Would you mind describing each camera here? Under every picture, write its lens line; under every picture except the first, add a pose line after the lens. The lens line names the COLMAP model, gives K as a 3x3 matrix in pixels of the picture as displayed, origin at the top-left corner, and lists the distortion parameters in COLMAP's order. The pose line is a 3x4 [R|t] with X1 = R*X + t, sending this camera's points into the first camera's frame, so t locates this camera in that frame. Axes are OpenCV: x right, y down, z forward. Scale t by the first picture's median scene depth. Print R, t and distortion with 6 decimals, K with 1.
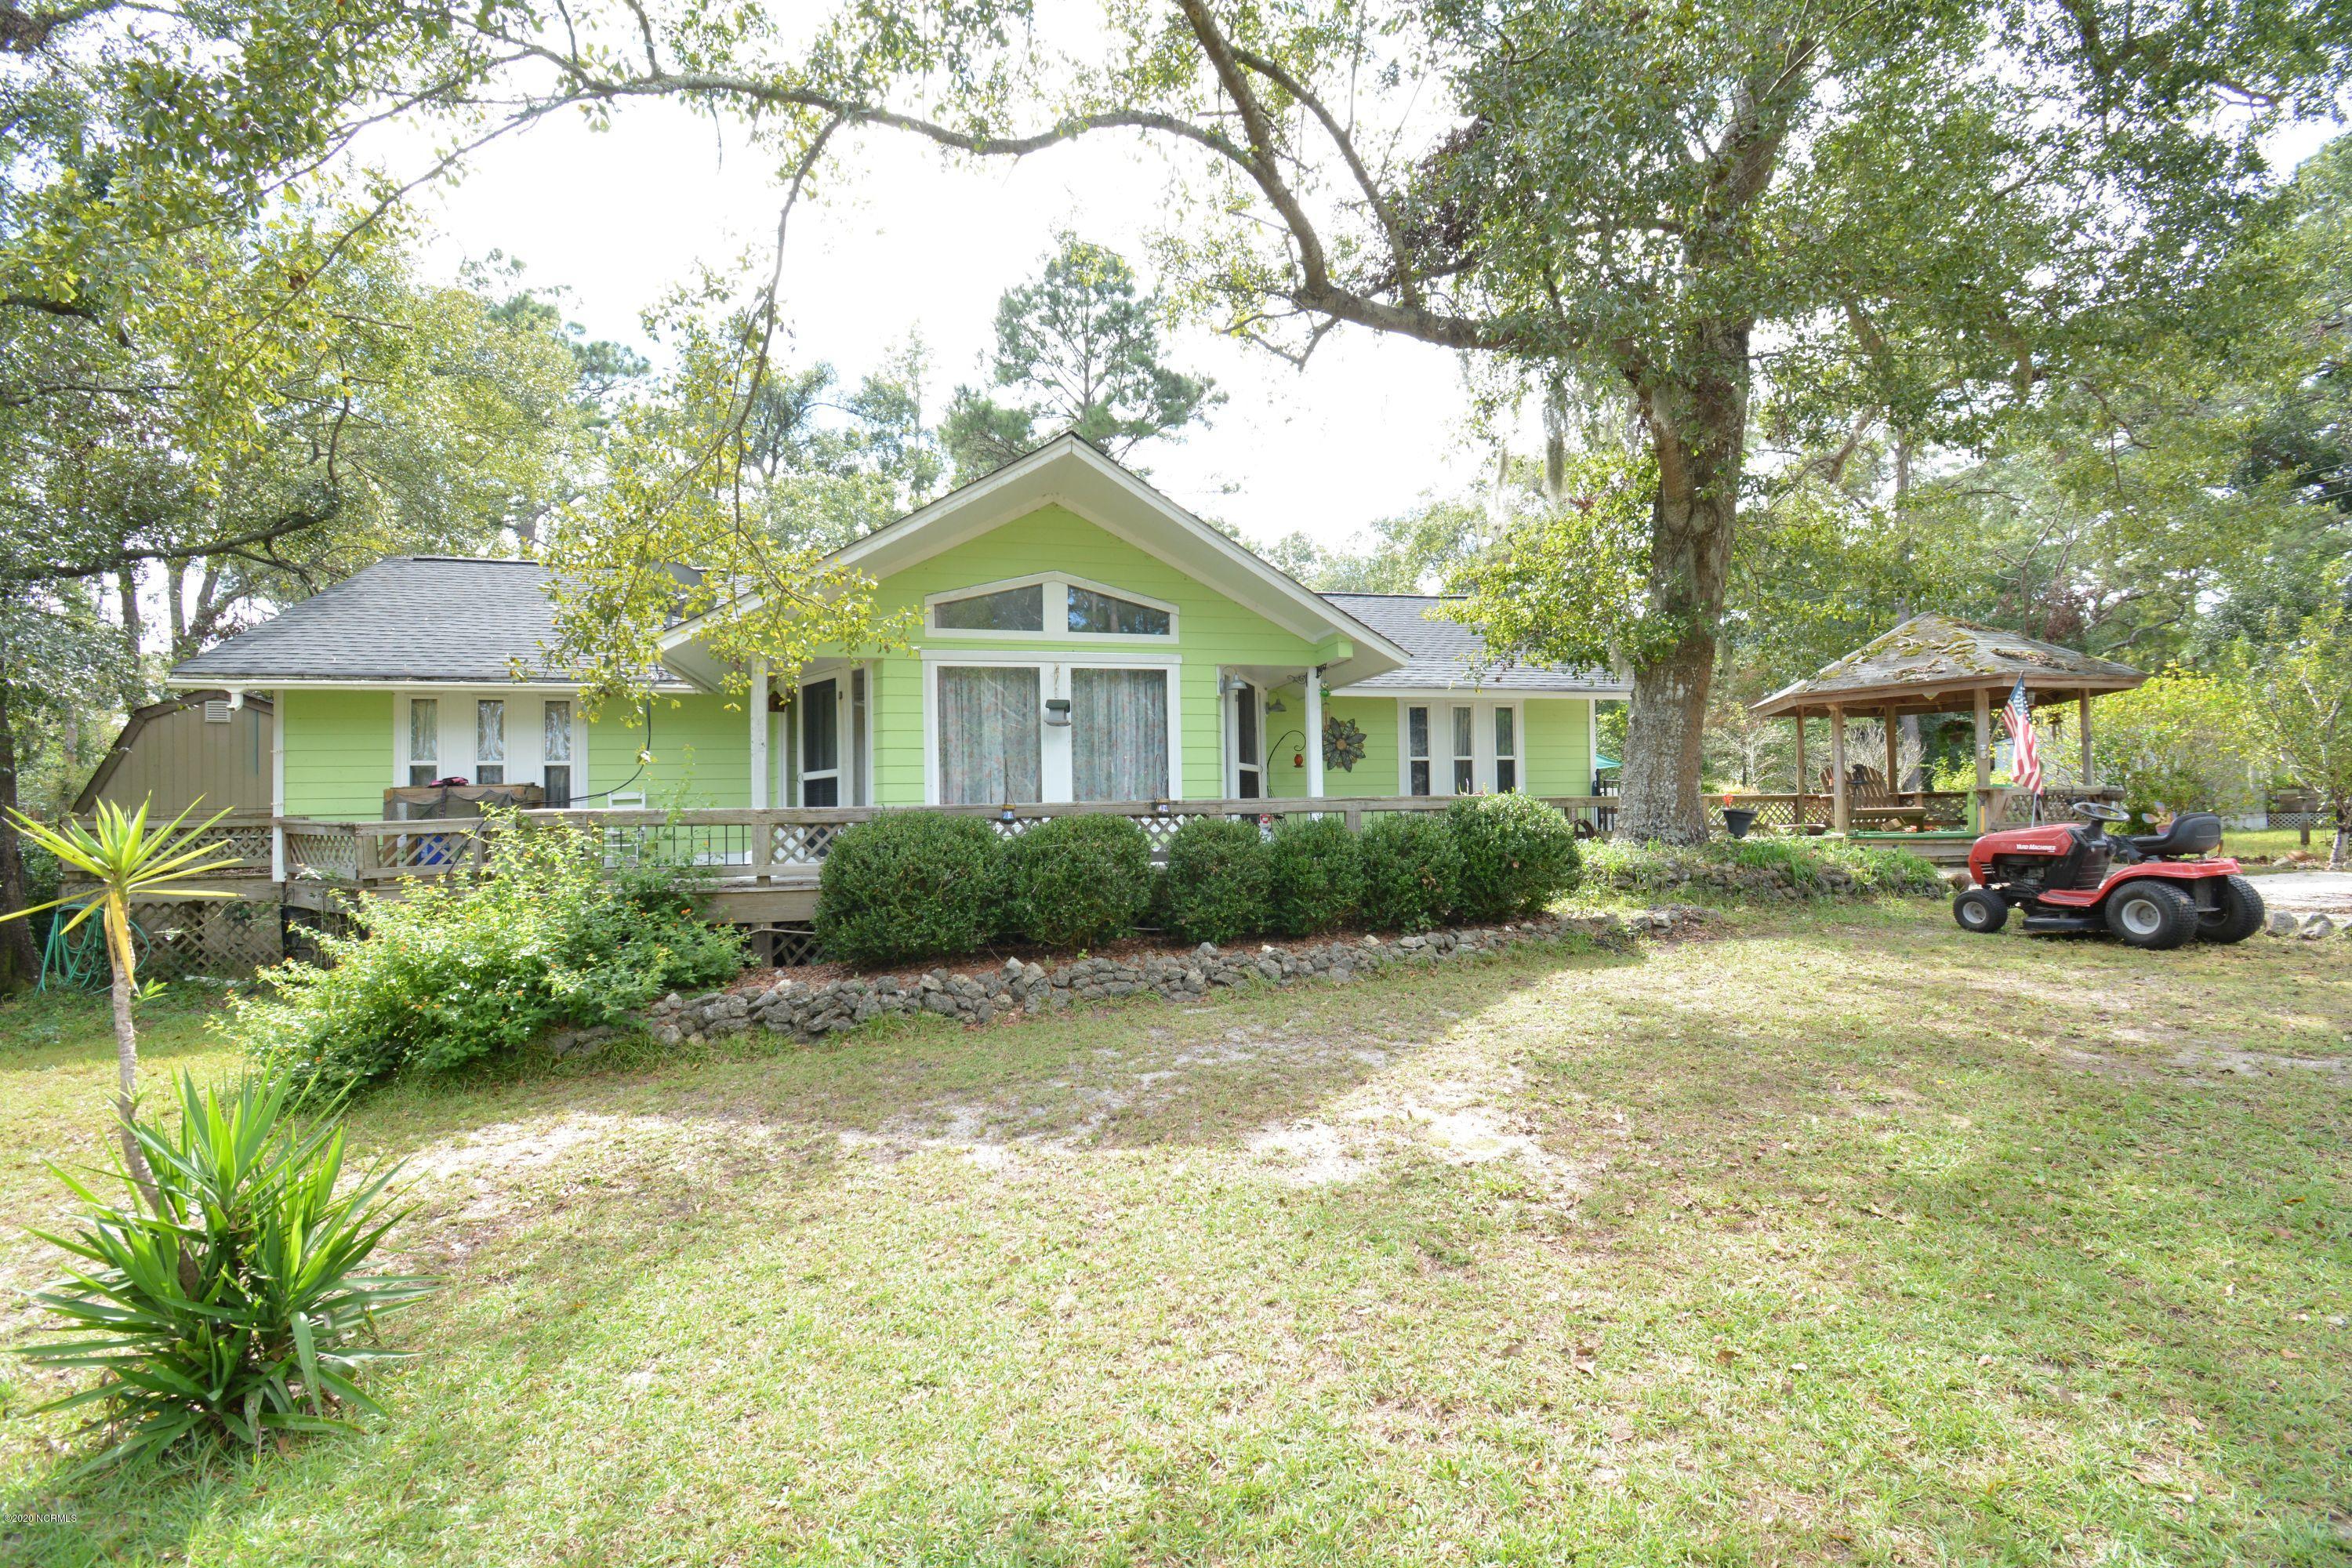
lens RADIAL K [[1034.2, 0, 1192.0], [0, 1034.2, 775.9], [0, 0, 1]] dist [-0.000055, -0.009030]
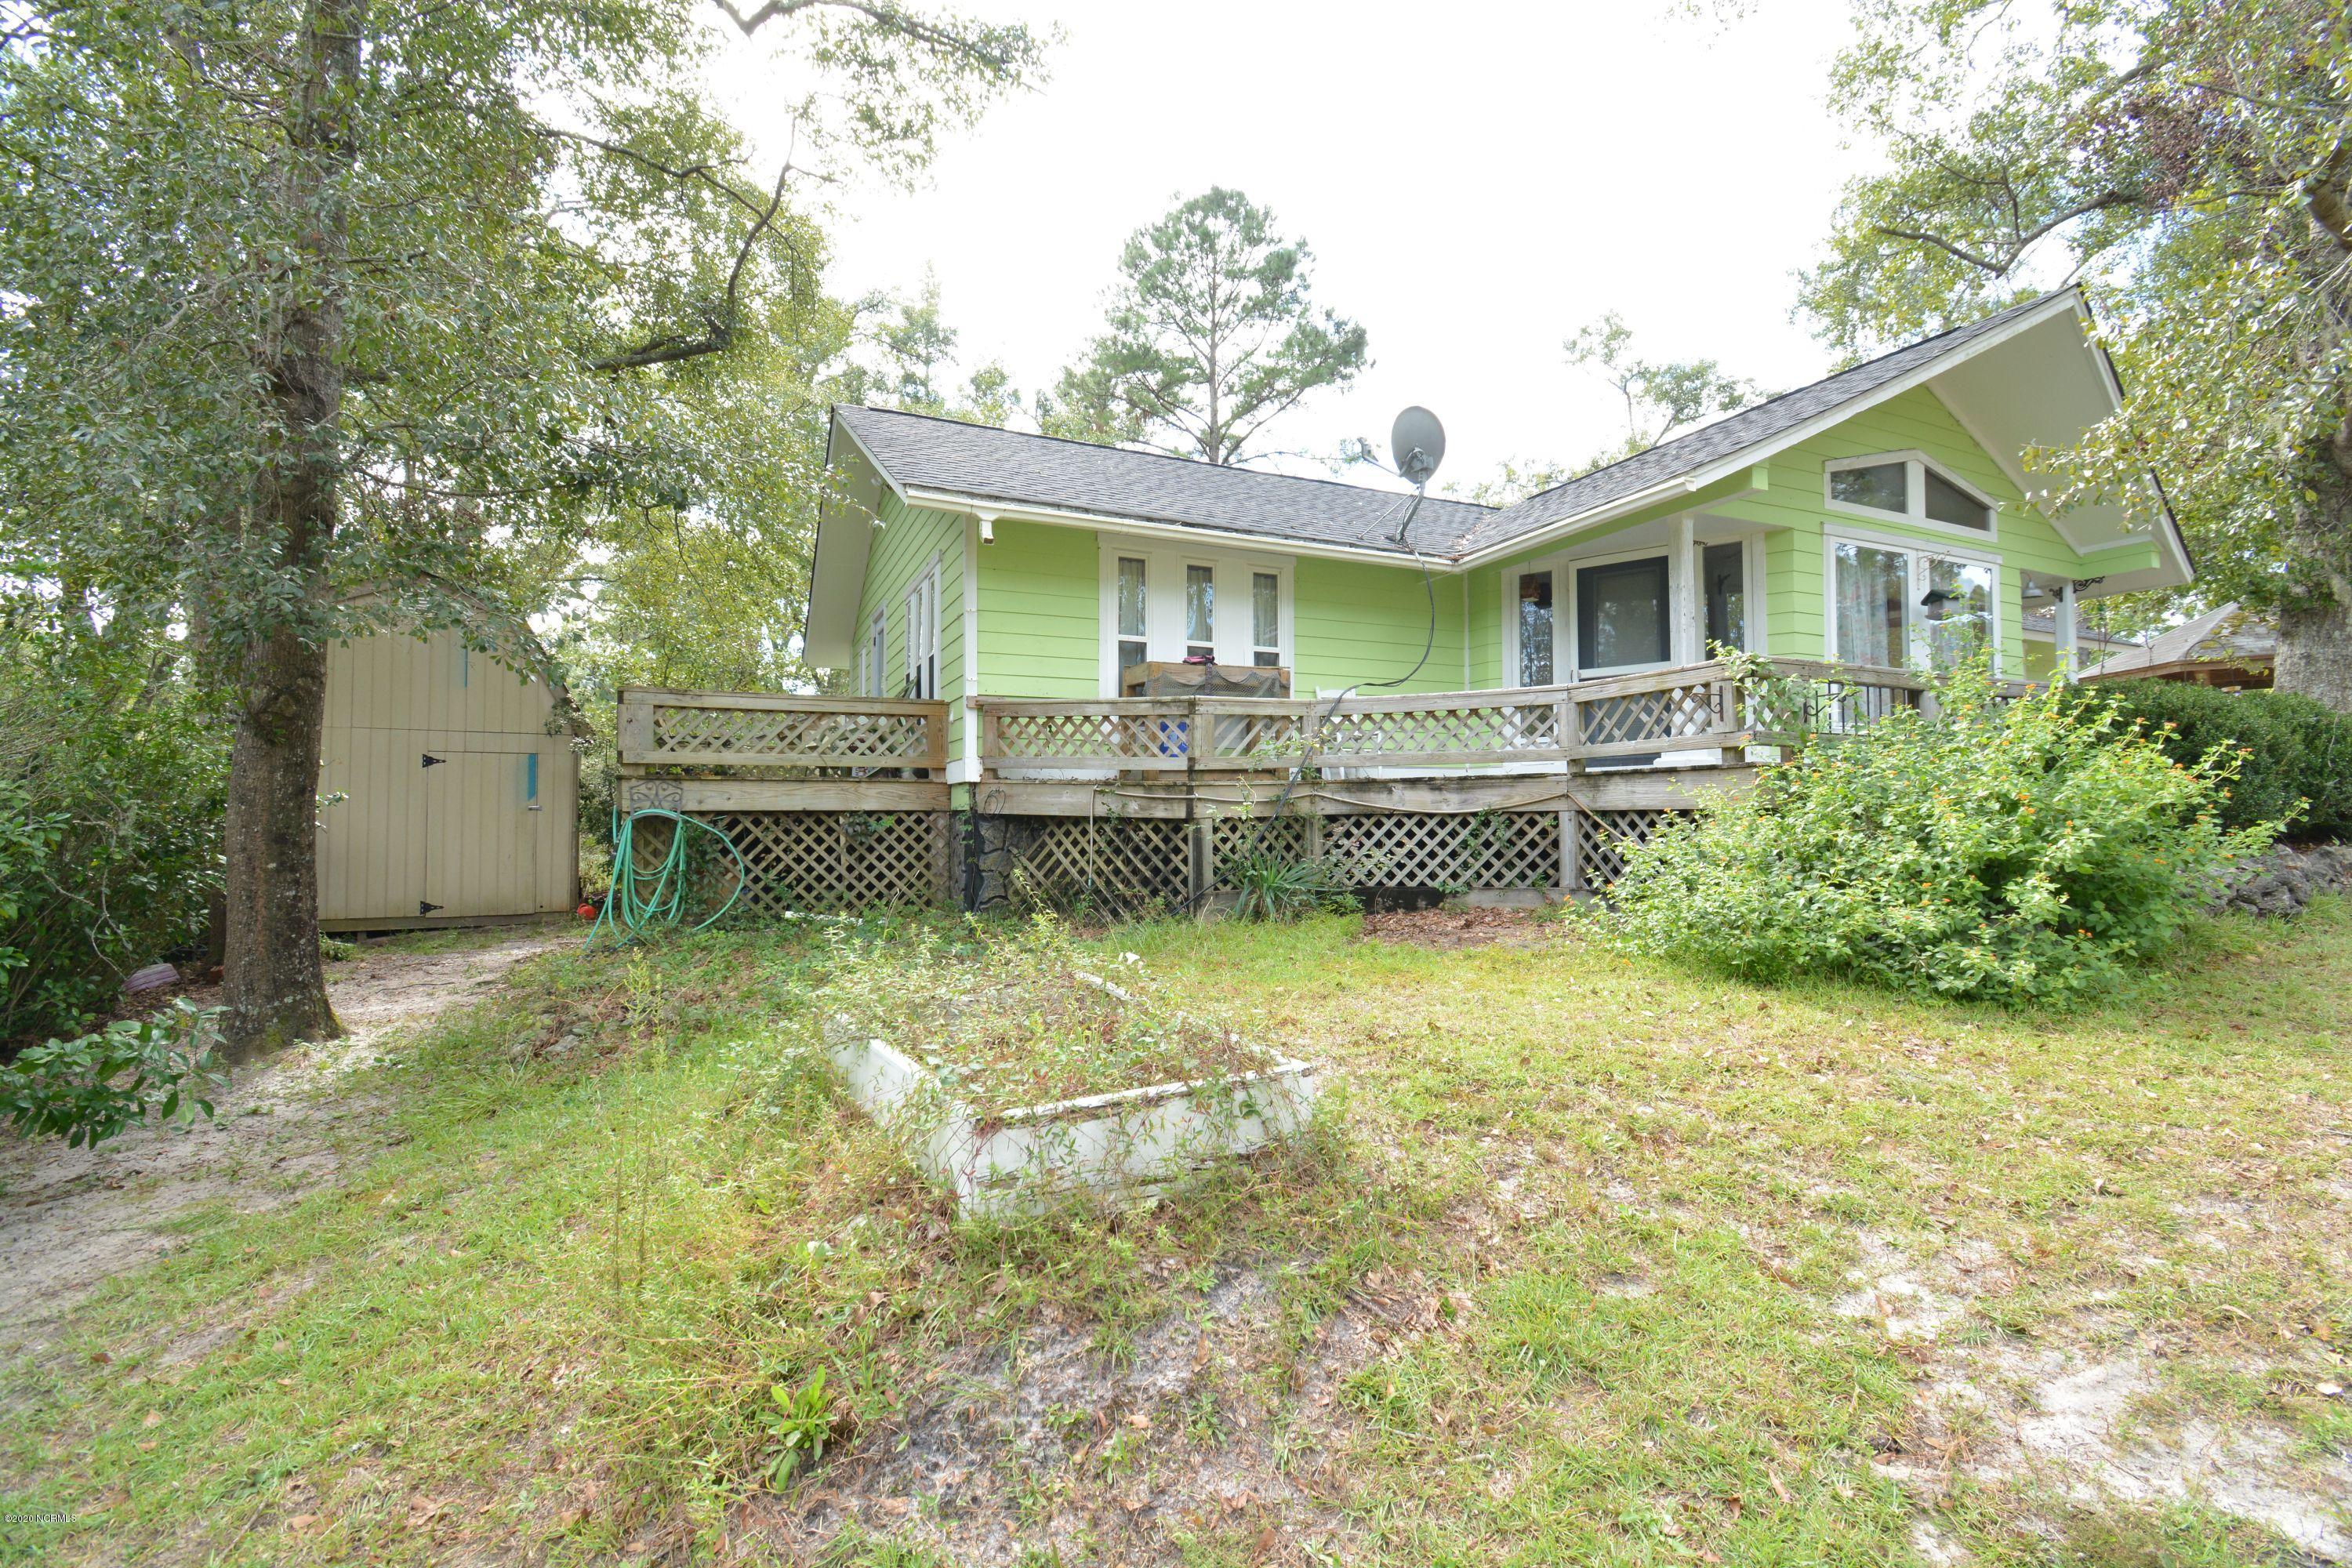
lens RADIAL K [[1034.2, 0, 1187.9], [0, 1034.2, 781.7], [0, 0, 1]] dist [-0.000055, -0.009030]
pose [[0.983765, 0.022649, 0.178027, -0.900444], [-0.022447, 0.999743, -0.003149, 0.105934], [-0.178053, -0.000898, 0.984020, 0.233962]]
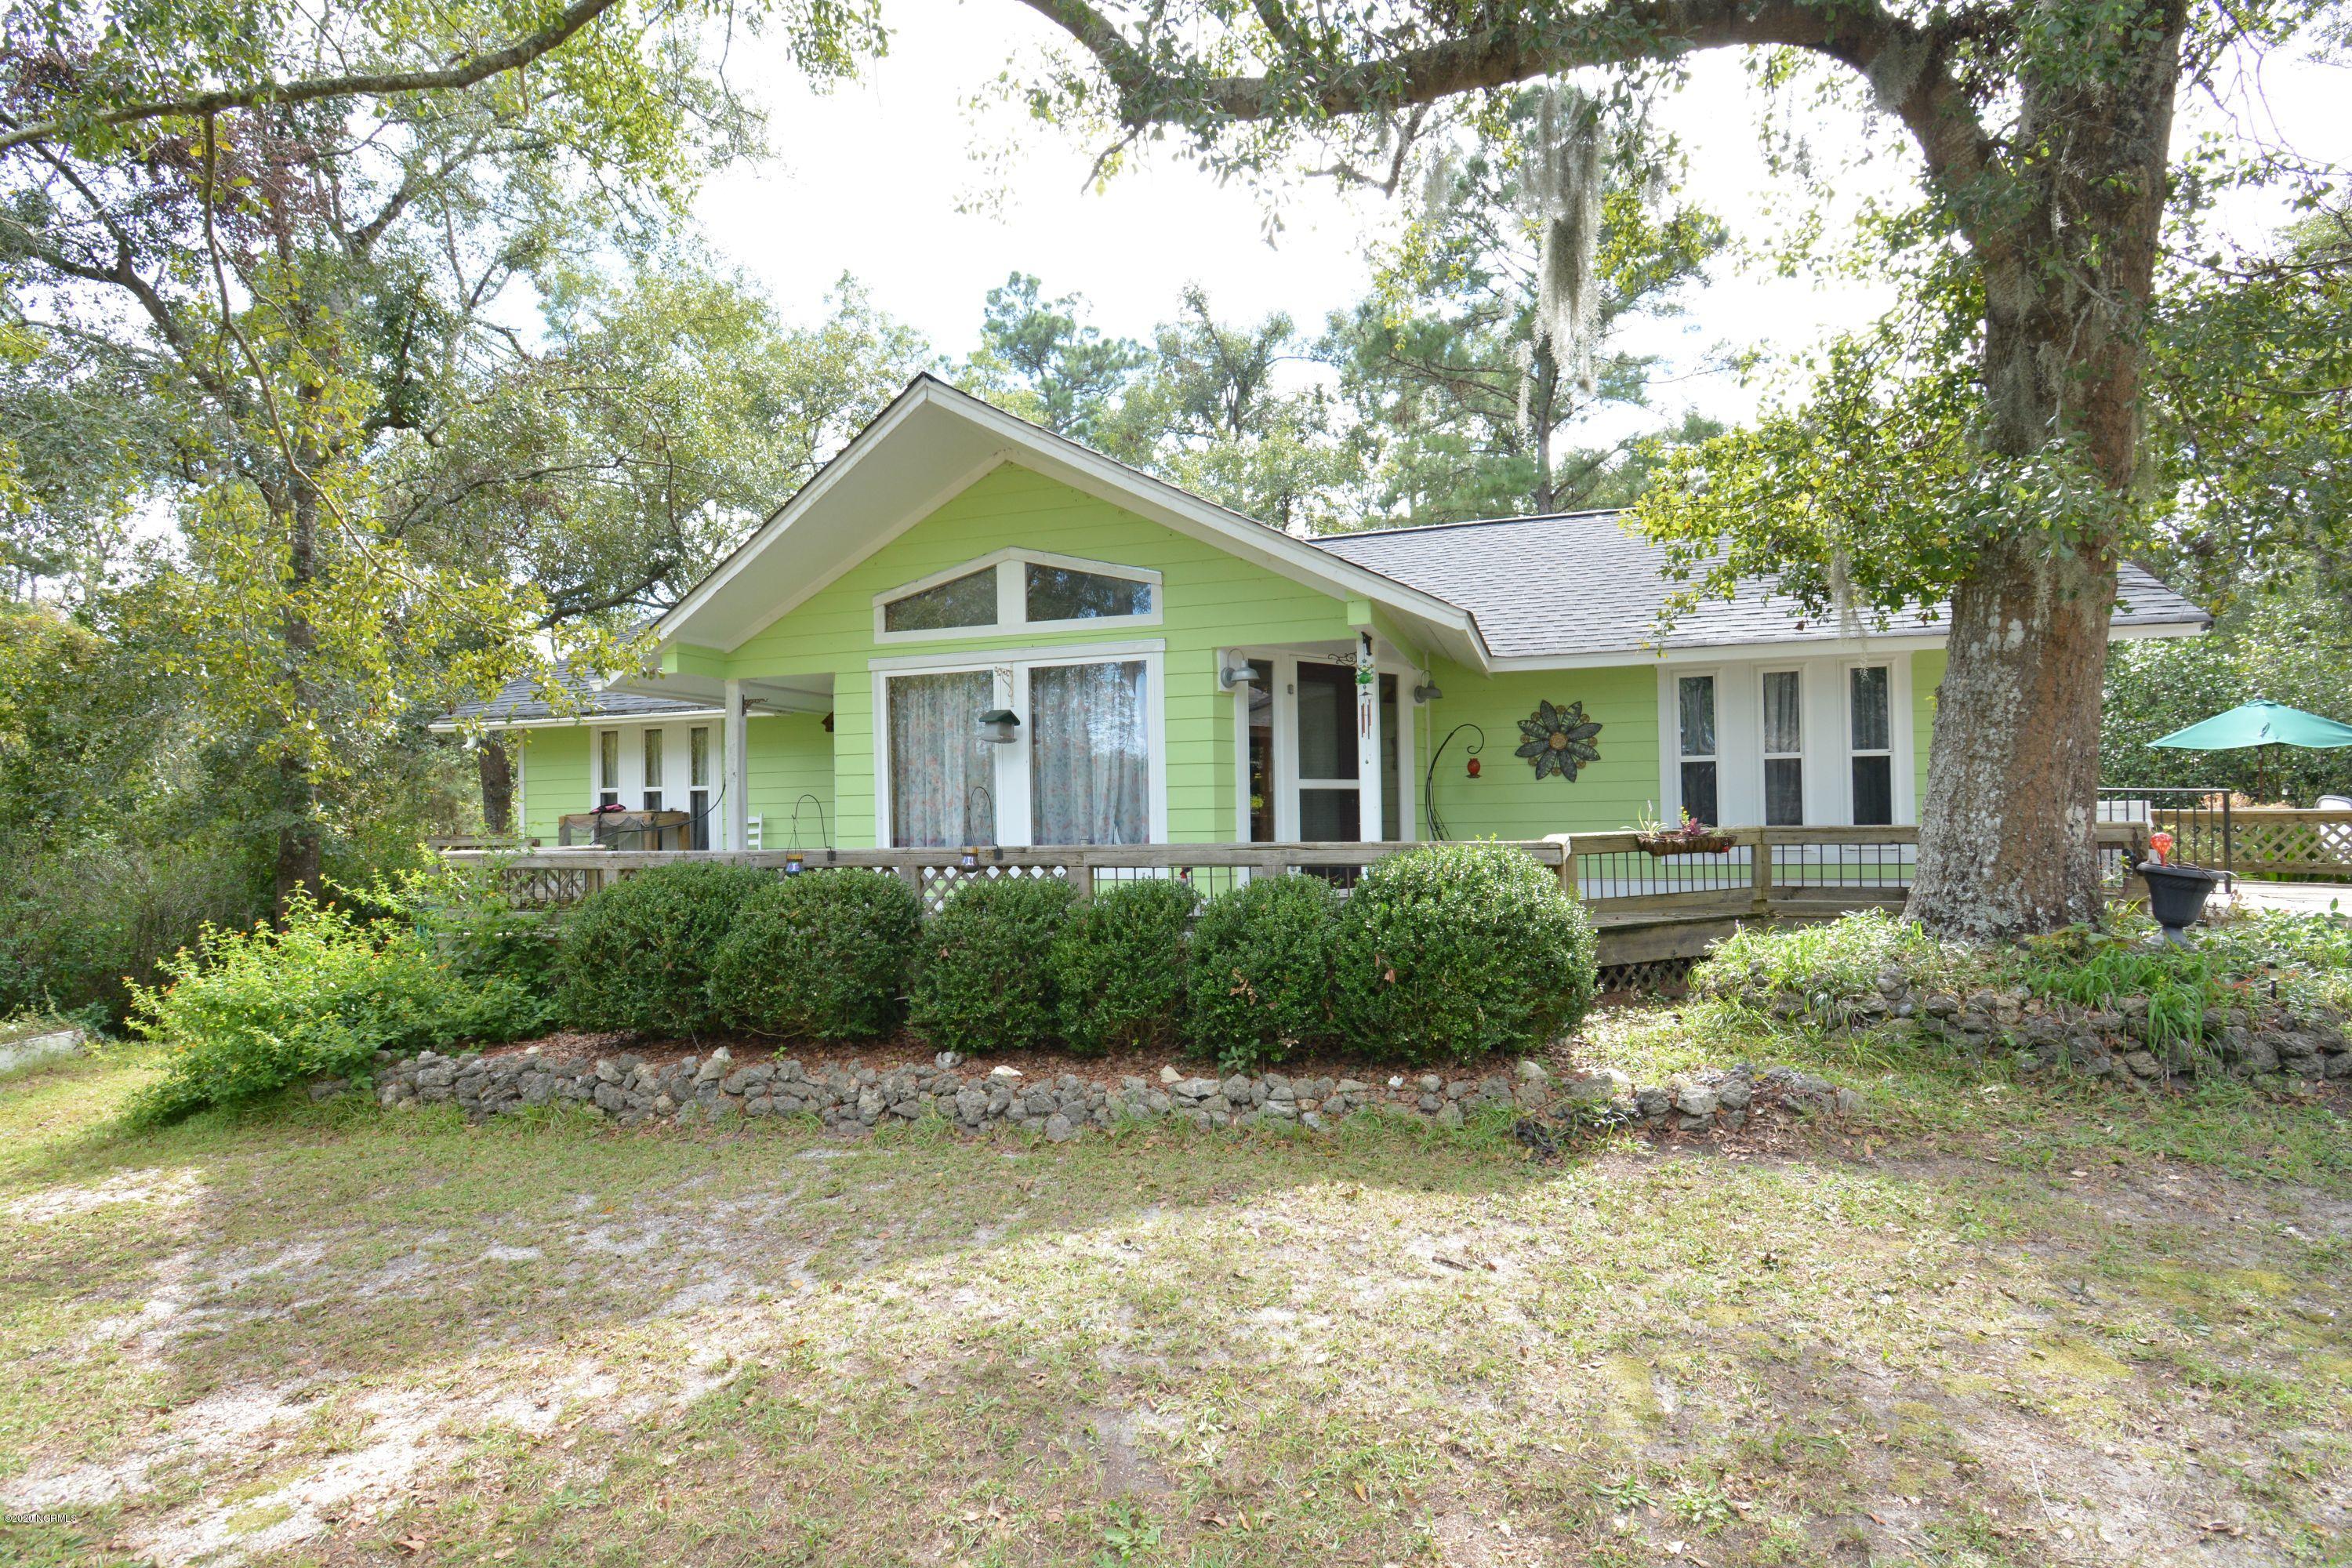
lens RADIAL K [[1176.9, 0, 1182.8], [0, 1176.9, 778.8], [0, 0, 1]] dist [-0.012466, -0.001786]
pose [[0.840253, -0.012957, -0.542040, 0.464070], [0.023908, 0.999627, 0.013167, -0.029166], [0.541667, -0.024022, 0.840250, 0.310195]]
